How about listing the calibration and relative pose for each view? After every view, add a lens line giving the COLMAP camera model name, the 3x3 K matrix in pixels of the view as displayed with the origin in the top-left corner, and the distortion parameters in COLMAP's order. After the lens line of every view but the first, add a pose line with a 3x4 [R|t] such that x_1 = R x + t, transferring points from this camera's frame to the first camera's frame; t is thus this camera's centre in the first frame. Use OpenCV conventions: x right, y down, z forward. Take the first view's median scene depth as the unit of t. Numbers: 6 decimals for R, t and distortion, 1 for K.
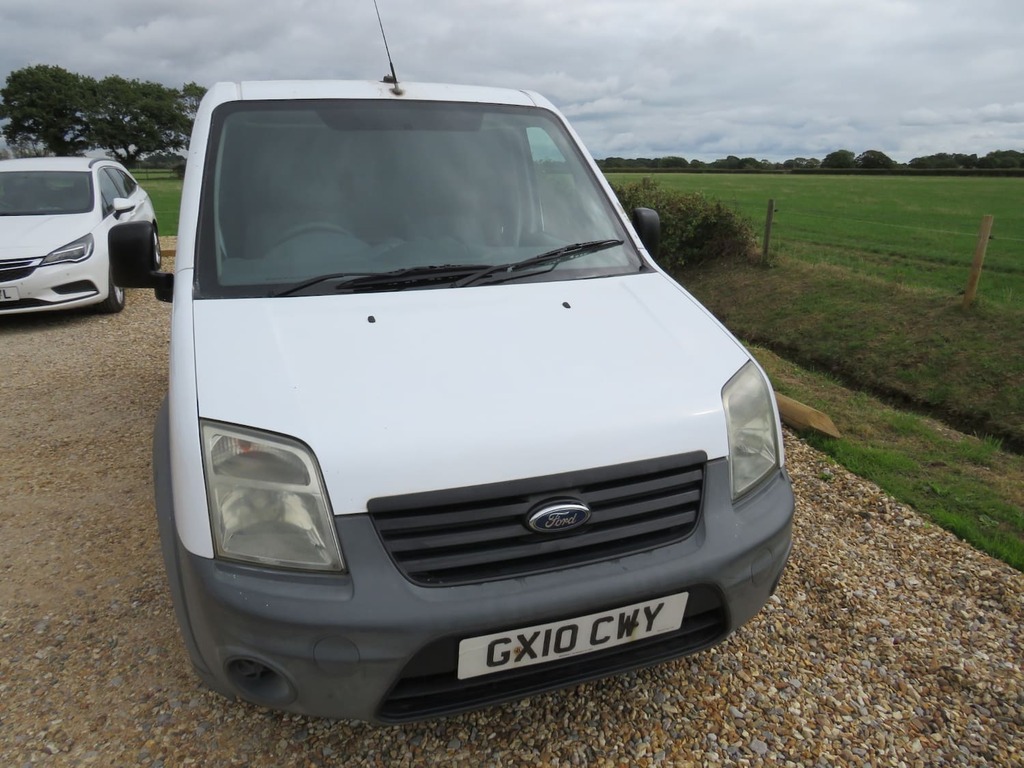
lens RADIAL K [[718.8, 0, 512.0], [0, 718.8, 384.0], [0, 0, 1]] dist [-0.030464, 0.007422]
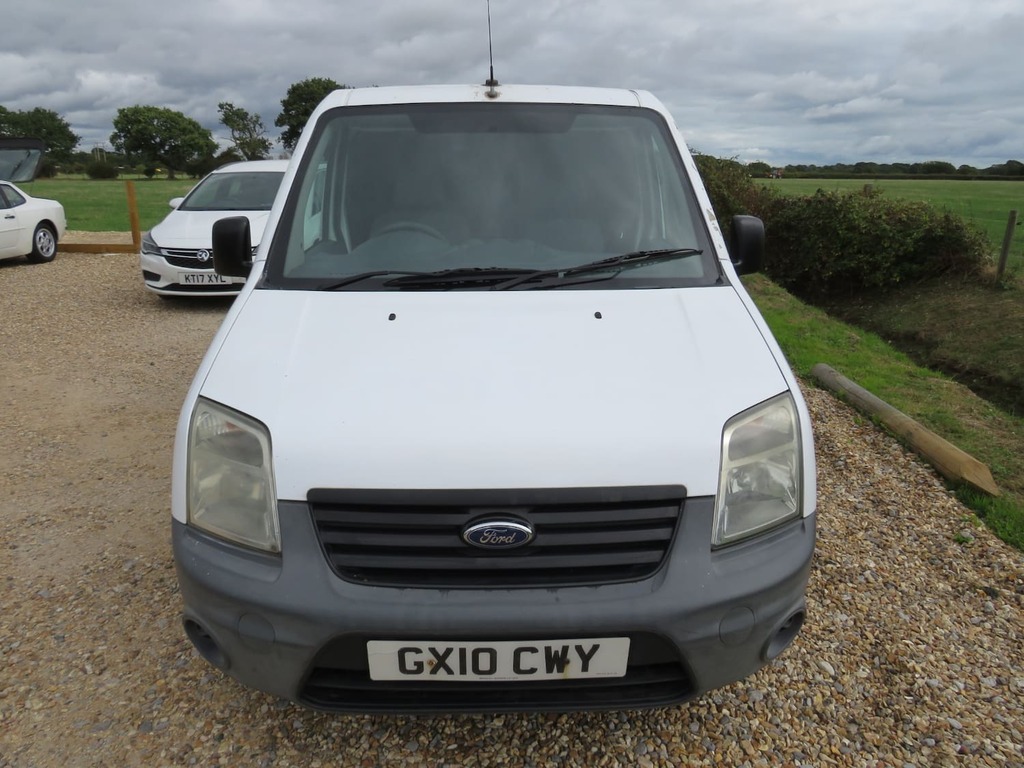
lens RADIAL K [[720.6, 0, 512.0], [0, 720.6, 384.0], [0, 0, 1]] dist [-0.031621, 0.020210]
pose [[0.953104, 0.088139, -0.289523, 0.264351], [-0.089880, 0.995926, 0.007305, -0.017206], [0.288987, 0.019060, 0.957143, 0.064940]]
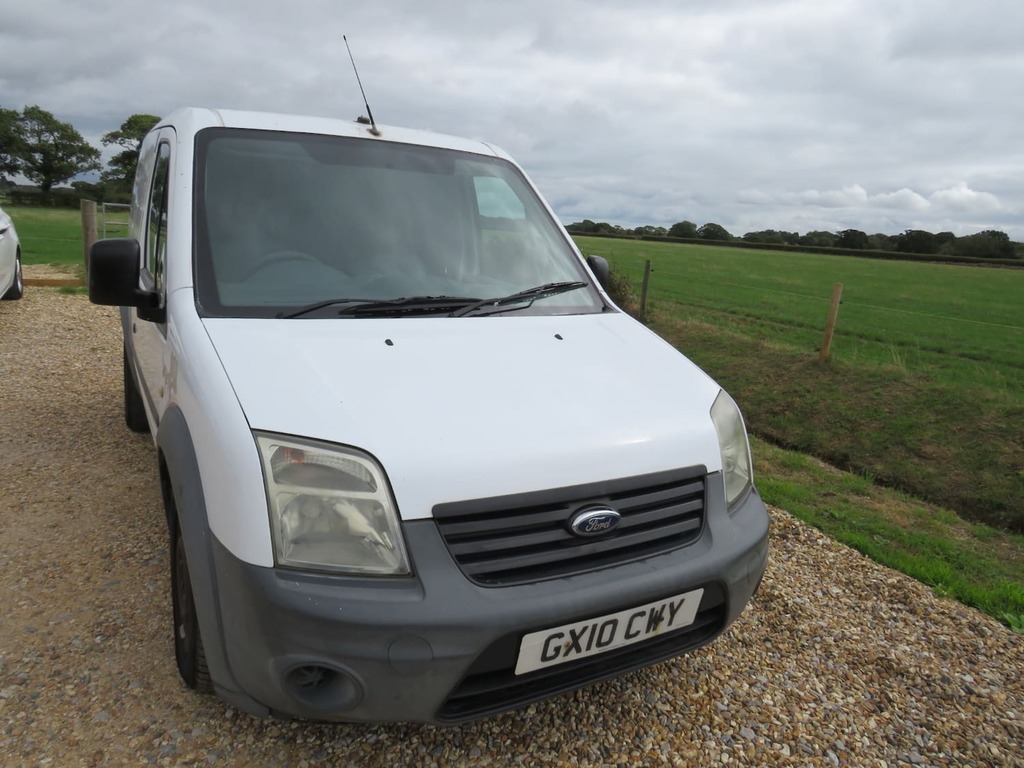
lens RADIAL K [[718.4, 0, 512.0], [0, 718.4, 384.0], [0, 0, 1]] dist [-0.032049, 0.004029]
pose [[0.980976, 0.023361, 0.192718, -0.212801], [-0.009624, 0.997365, -0.071907, 0.042046], [-0.193890, 0.068685, 0.978616, -0.049070]]
